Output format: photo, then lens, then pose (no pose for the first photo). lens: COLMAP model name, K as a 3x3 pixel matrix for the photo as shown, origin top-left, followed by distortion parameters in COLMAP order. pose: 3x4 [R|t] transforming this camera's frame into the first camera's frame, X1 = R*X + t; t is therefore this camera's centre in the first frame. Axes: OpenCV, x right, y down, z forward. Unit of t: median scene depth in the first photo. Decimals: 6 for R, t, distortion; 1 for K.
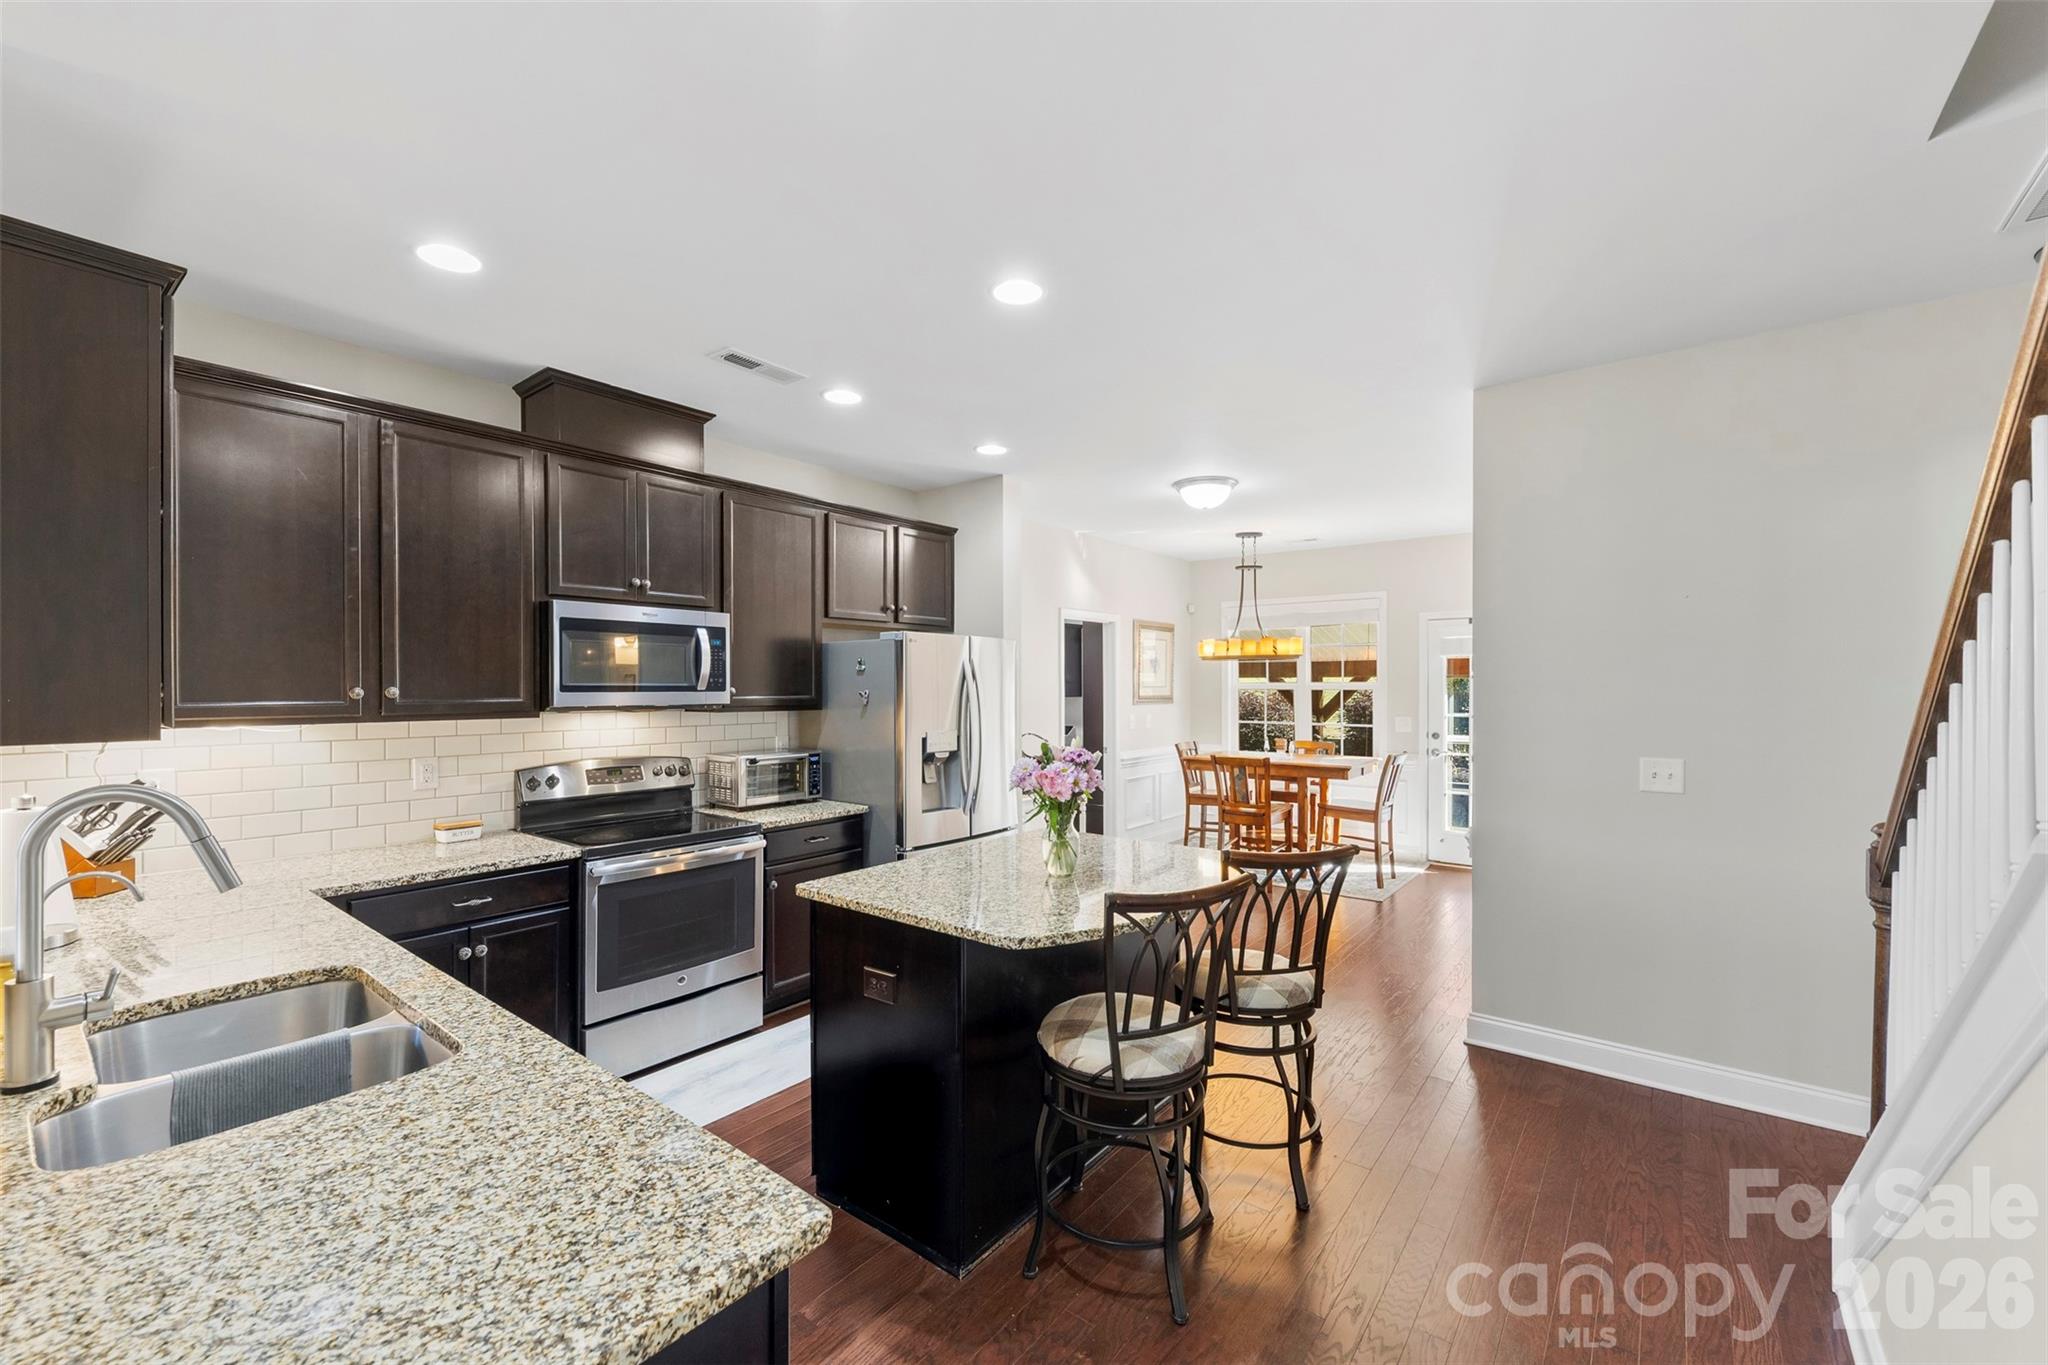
lens RADIAL K [[815.1, 0, 1004.0], [0, 815.1, 689.6], [0, 0, 1]] dist [-0.001258, -0.000756]
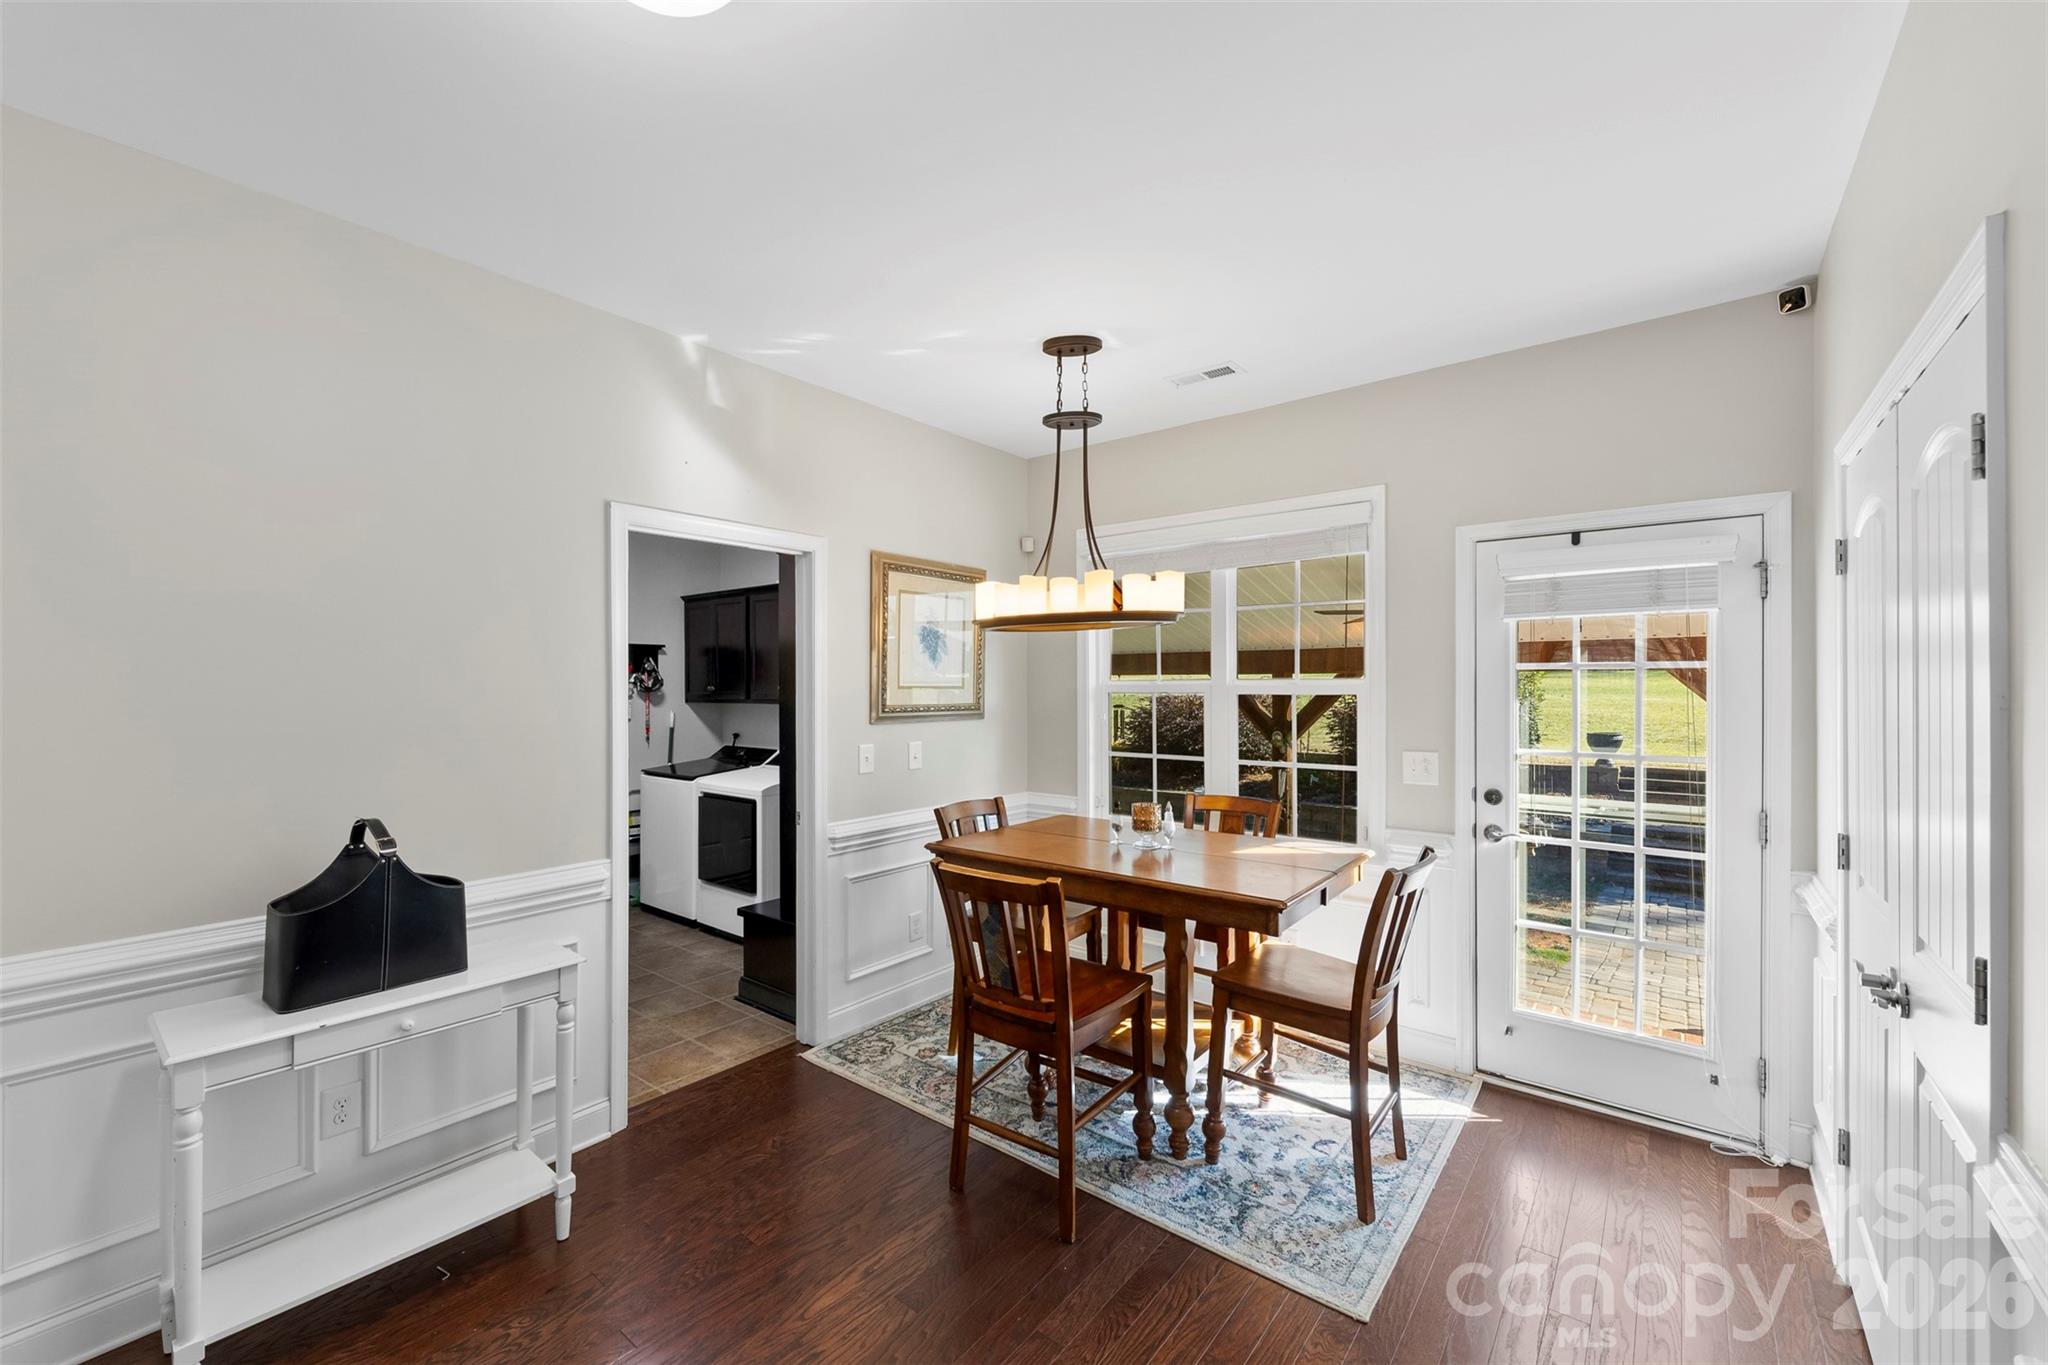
lens RADIAL K [[815.1, 0, 993.1], [0, 815.1, 684.3], [0, 0, 1]] dist [-0.001258, -0.000756]
pose [[0.999907, 0.003627, -0.013137, 0.255383], [-0.003708, 0.999974, -0.006177, -0.002964], [0.013114, 0.006225, 0.999895, 0.538953]]
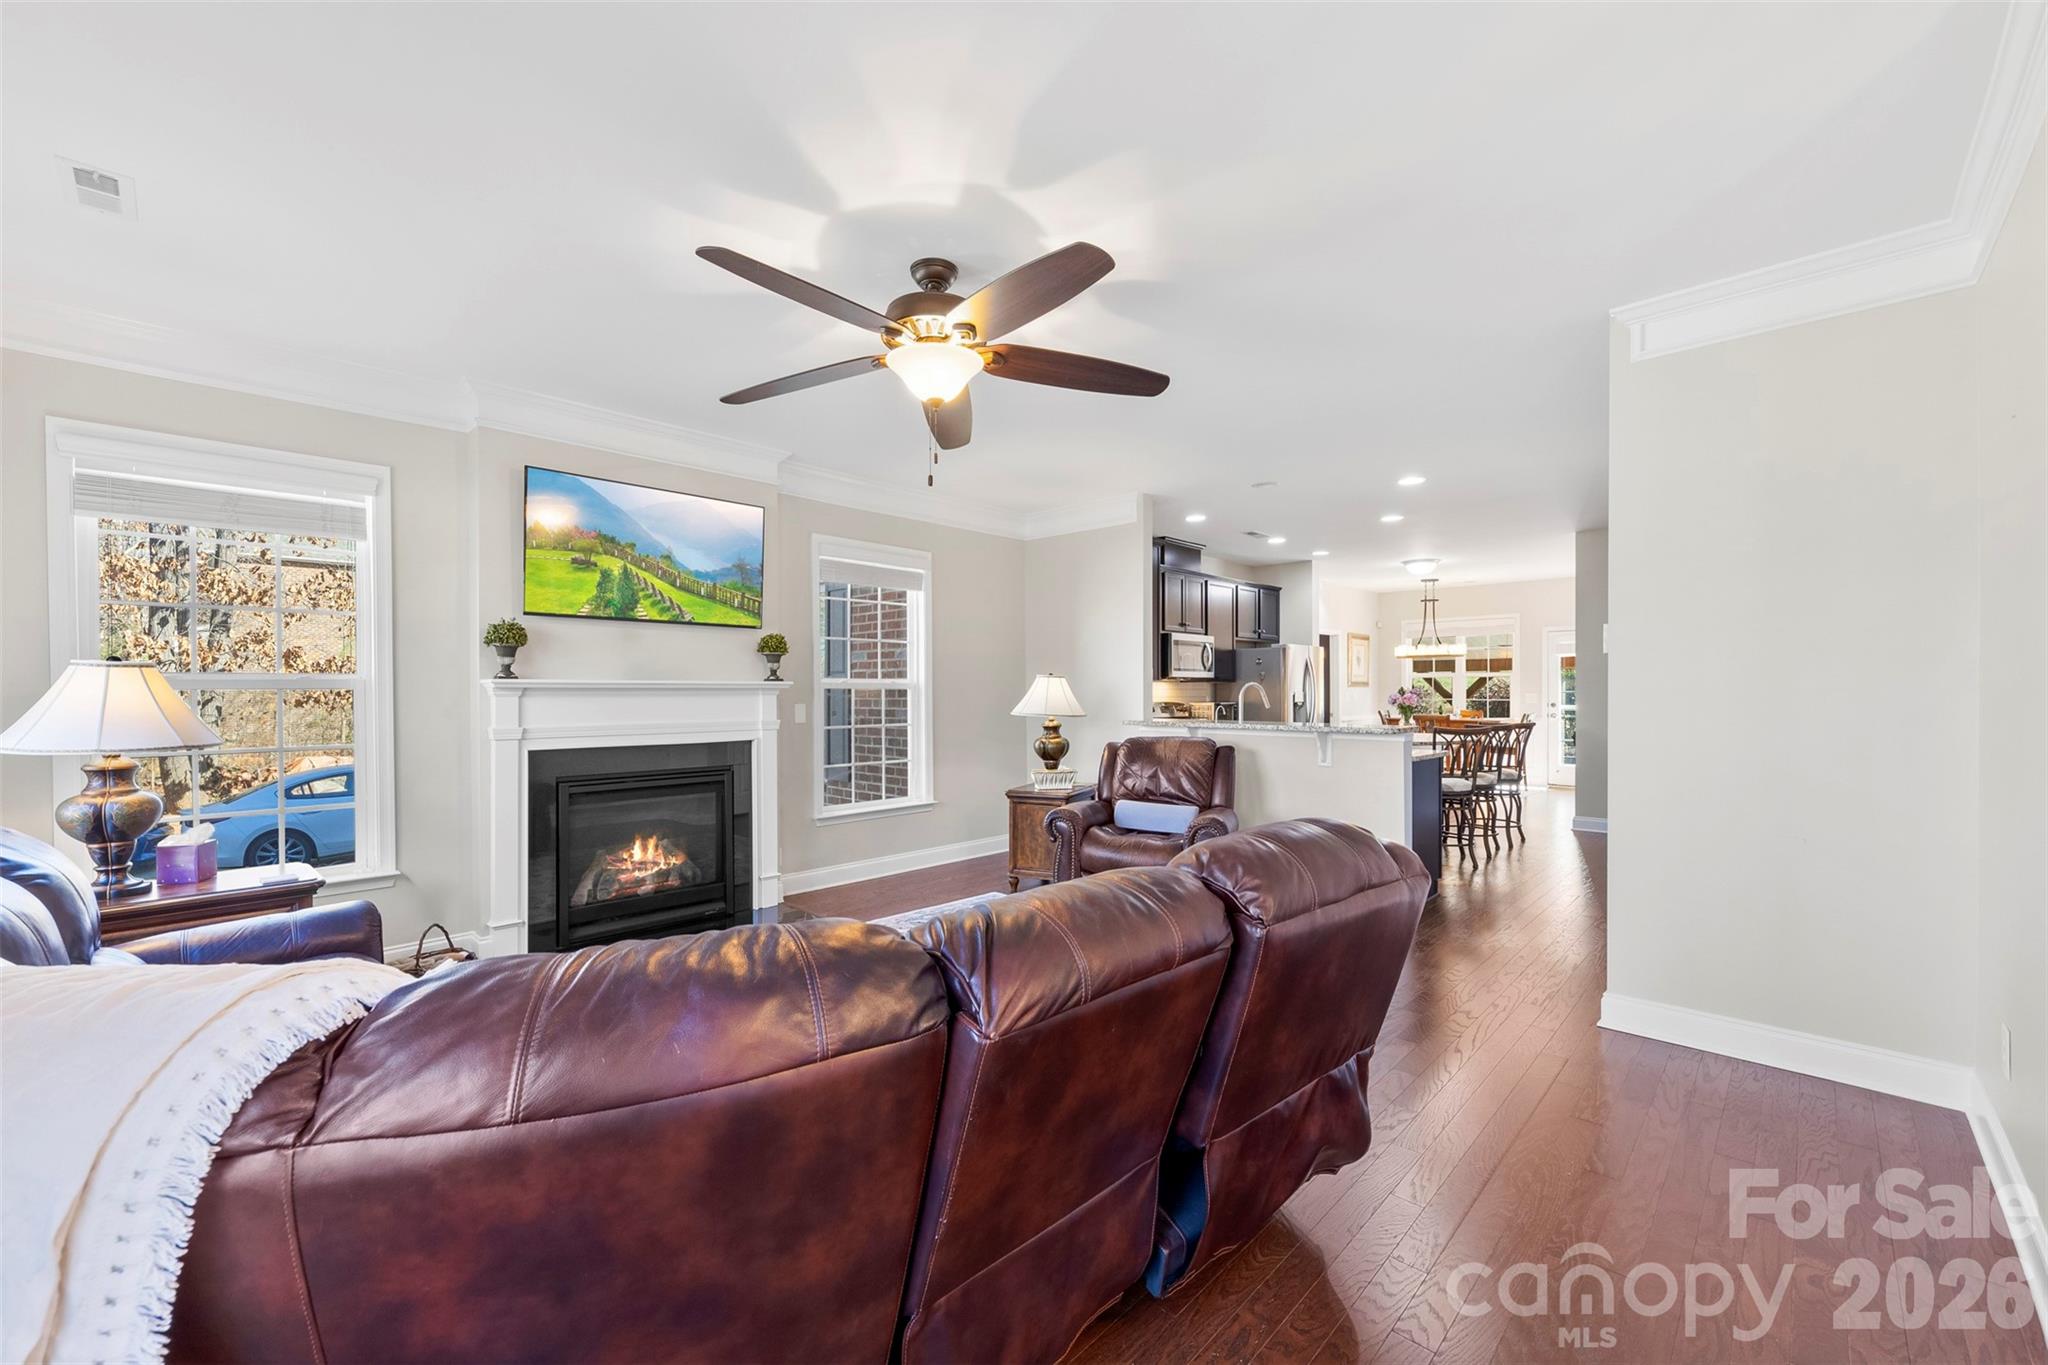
lens RADIAL K [[815.1, 0, 1014.6], [0, 815.1, 687.0], [0, 0, 1]] dist [-0.001258, -0.000756]
pose [[0.994937, 0.000451, -0.100498, -0.342611], [-0.000918, 0.999989, -0.004601, 0.028349], [0.100495, 0.004669, 0.994927, -0.660872]]
